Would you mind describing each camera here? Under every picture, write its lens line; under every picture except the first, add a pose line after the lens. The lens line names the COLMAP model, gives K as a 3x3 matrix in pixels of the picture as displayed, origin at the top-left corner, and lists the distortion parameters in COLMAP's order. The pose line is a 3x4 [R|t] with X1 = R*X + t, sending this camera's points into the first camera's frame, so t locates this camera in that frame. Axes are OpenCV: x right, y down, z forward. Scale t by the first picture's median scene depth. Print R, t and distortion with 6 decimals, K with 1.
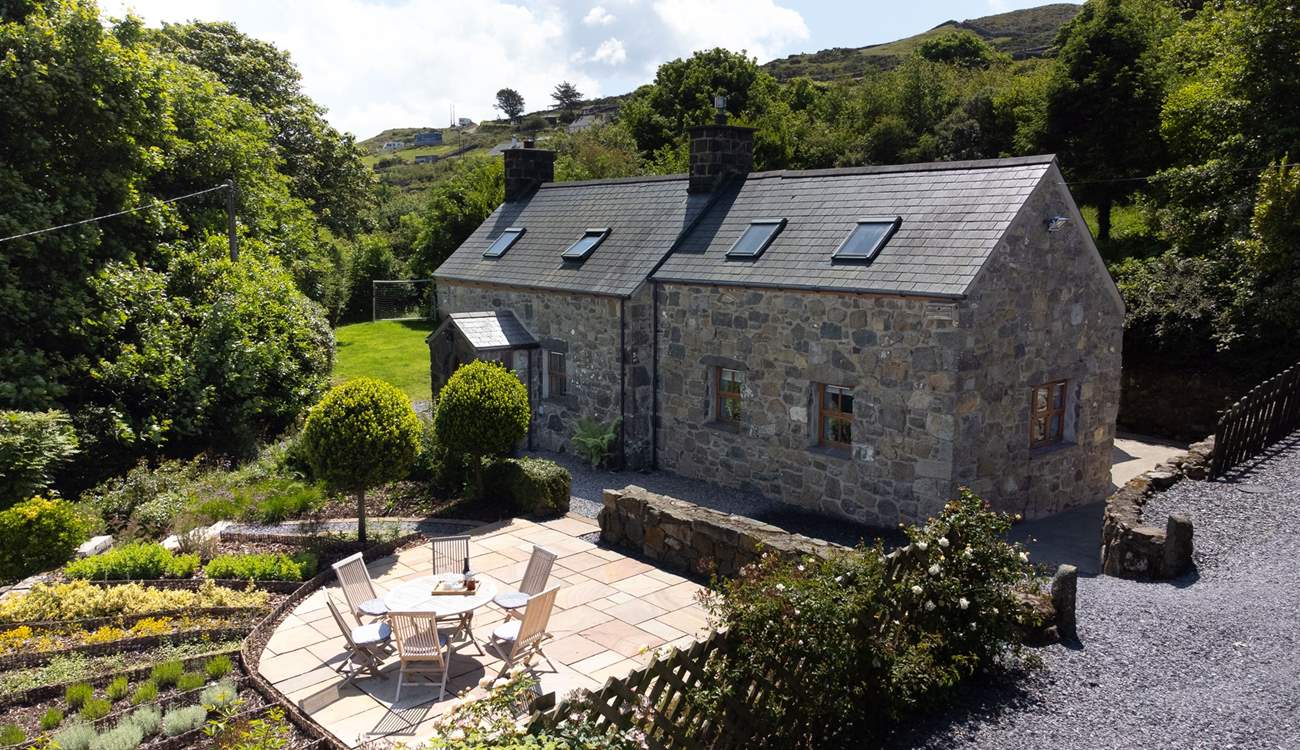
lens RADIAL K [[954.1, 0, 650.0], [0, 954.1, 375.0], [0, 0, 1]] dist [-0.002627, 0.034716]
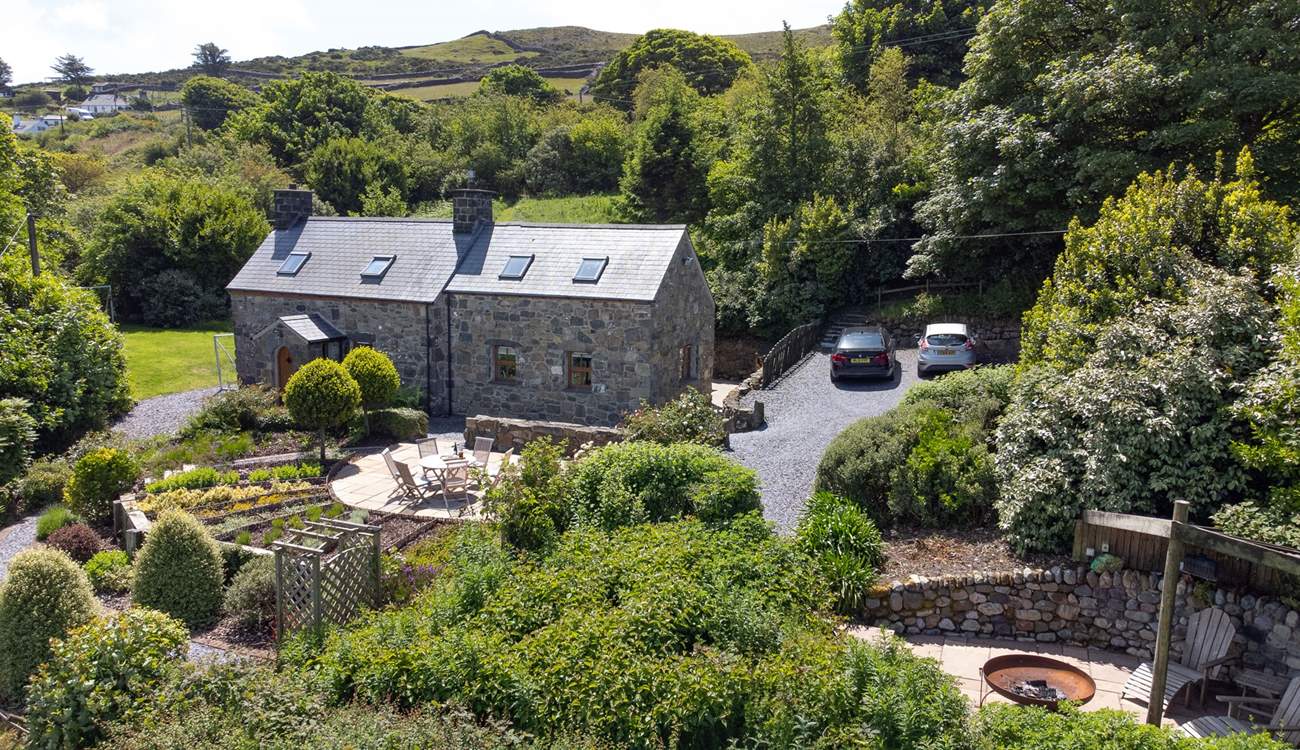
lens RADIAL K [[954.1, 0, 650.0], [0, 954.1, 375.0], [0, 0, 1]] dist [-0.002627, 0.034716]
pose [[0.889198, -0.054191, 0.454302, -0.408486], [0.050919, 0.998514, 0.019444, 0.021284], [-0.454680, 0.005843, 0.890636, -0.518143]]
